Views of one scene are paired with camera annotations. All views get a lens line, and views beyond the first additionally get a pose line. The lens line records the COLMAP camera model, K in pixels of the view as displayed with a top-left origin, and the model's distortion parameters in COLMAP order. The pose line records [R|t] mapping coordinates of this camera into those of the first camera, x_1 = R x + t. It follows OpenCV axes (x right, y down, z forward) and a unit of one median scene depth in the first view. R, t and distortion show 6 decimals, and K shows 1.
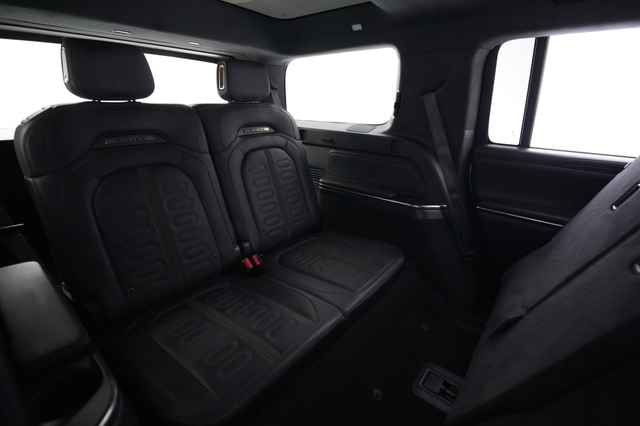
lens RADIAL K [[326.3, 0, 320.0], [0, 326.3, 213.0], [0, 0, 1]] dist [-0.001807, -0.000737]
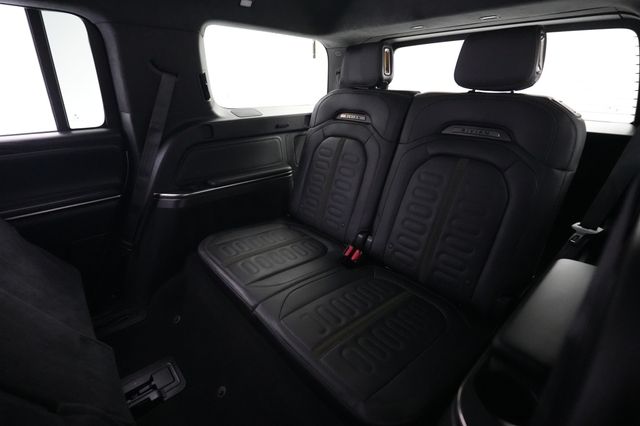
lens RADIAL K [[315.3, 0, 318.8], [0, 315.3, 216.1], [0, 0, 1]] dist [0.001662, 0.000210]
pose [[-0.215287, 0.358536, -0.908352, 0.626099], [-0.346875, 0.841431, 0.414333, -0.295914], [0.912869, 0.404285, -0.056782, 0.896590]]
